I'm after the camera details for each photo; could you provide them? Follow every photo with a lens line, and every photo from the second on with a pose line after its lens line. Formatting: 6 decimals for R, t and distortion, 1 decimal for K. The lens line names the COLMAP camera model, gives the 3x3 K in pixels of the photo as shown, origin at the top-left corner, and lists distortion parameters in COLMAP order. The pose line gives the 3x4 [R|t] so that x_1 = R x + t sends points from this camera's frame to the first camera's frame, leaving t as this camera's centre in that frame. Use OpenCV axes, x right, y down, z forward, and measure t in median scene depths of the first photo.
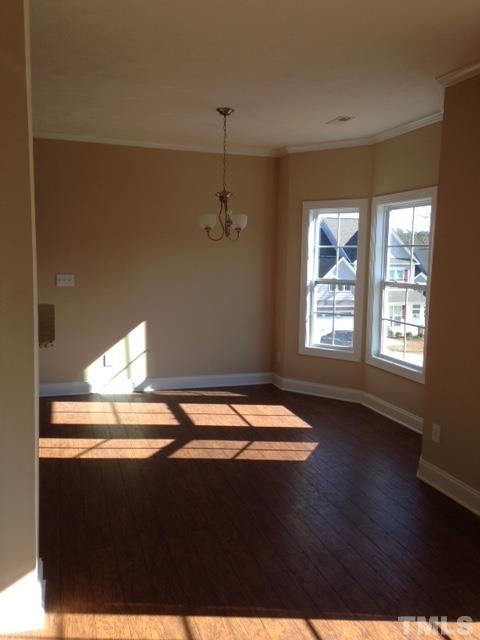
lens RADIAL K [[584.4, 0, 240.0], [0, 584.4, 320.0], [0, 0, 1]] dist [0.098972, -0.002337]
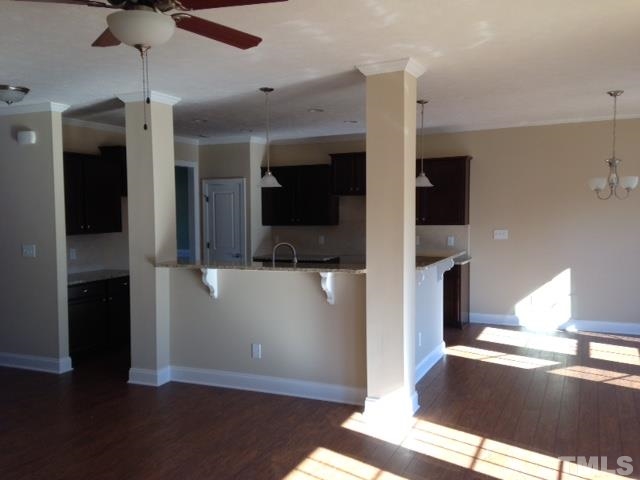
lens RADIAL K [[584.4, 0, 320.0], [0, 584.4, 240.0], [0, 0, 1]] dist [0.098972, -0.002337]
pose [[0.741037, 0.008999, -0.671404, 0.310030], [-0.053550, 0.997517, -0.045734, 0.028381], [0.669326, 0.069844, 0.739679, -0.246043]]
